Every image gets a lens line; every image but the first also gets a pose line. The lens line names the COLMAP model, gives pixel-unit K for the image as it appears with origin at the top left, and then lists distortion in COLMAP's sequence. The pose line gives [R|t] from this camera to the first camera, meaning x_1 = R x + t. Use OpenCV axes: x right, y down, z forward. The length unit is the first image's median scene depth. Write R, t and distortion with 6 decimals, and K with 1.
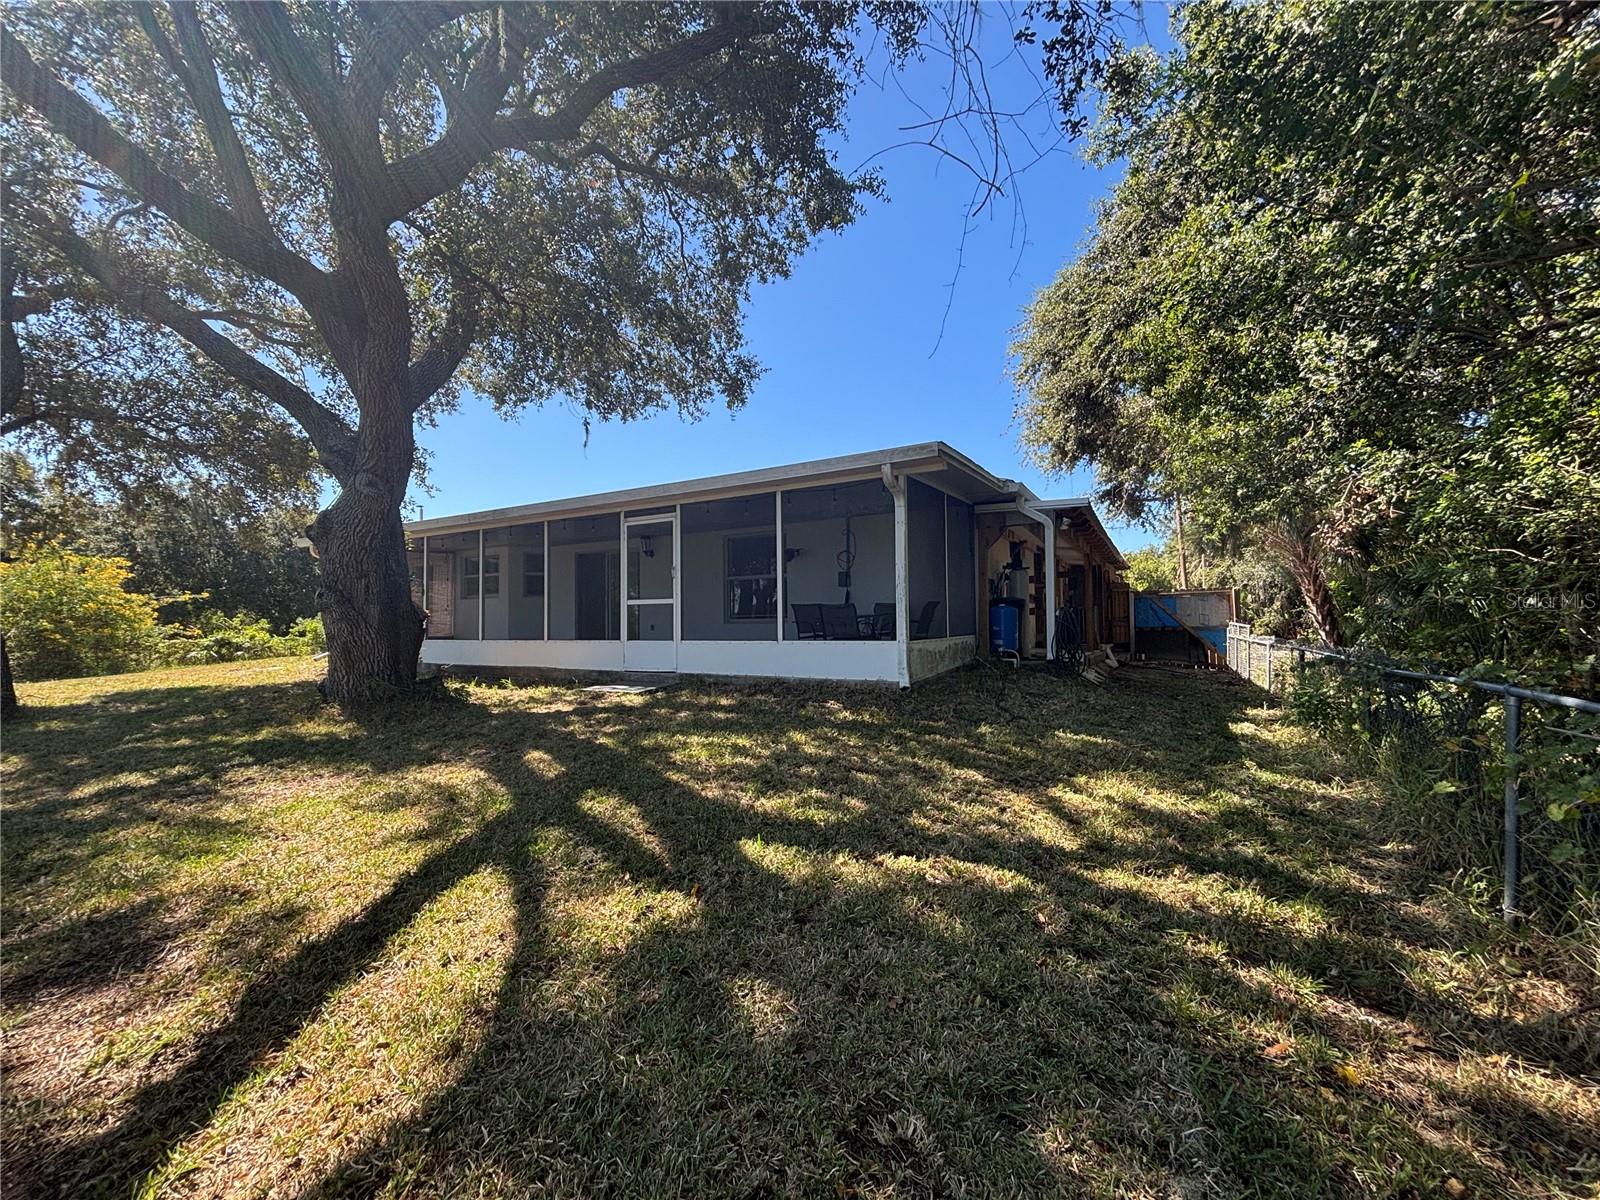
lens RADIAL K [[645.2, 0, 800.0], [0, 645.2, 600.0], [0, 0, 1]] dist [0.016596, -0.008150]
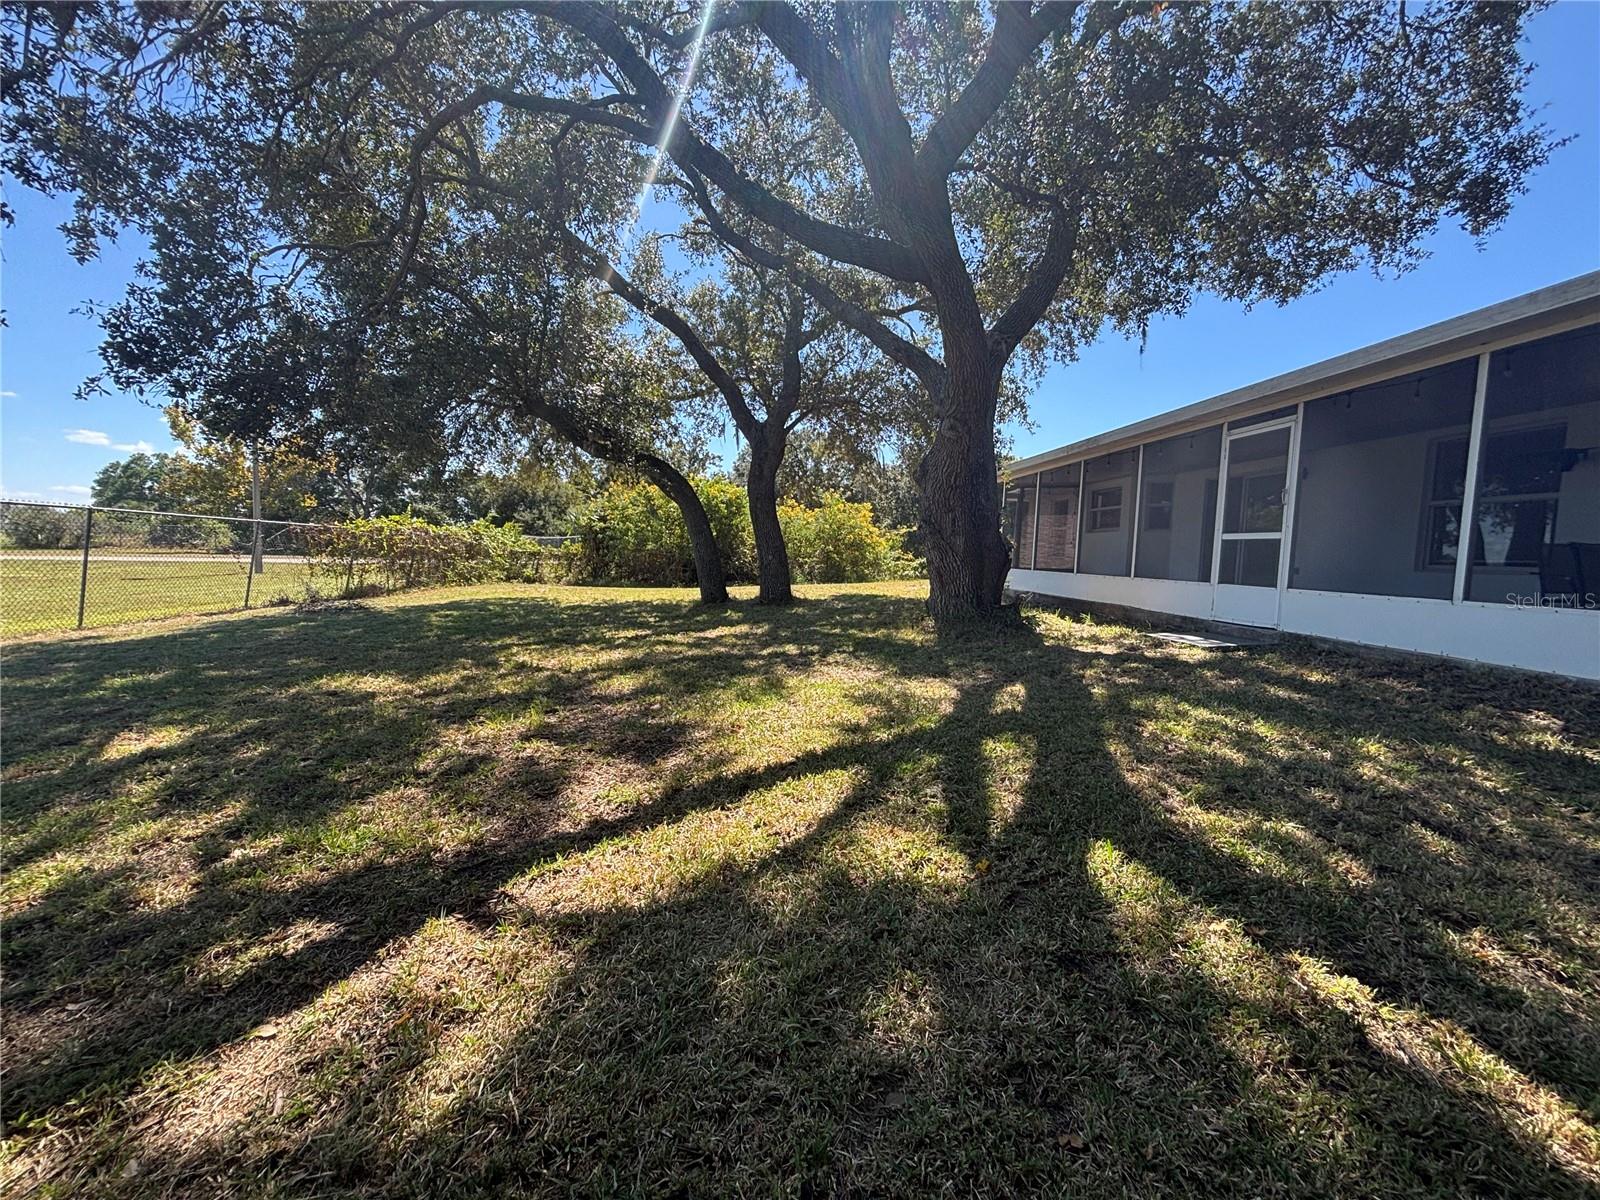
lens RADIAL K [[645.2, 0, 800.0], [0, 645.2, 600.0], [0, 0, 1]] dist [0.016596, -0.008150]
pose [[0.559423, 0.092224, -0.823736, 0.136264], [-0.010042, 0.994472, 0.104519, 0.003203], [0.828821, -0.050198, 0.557257, 0.121297]]
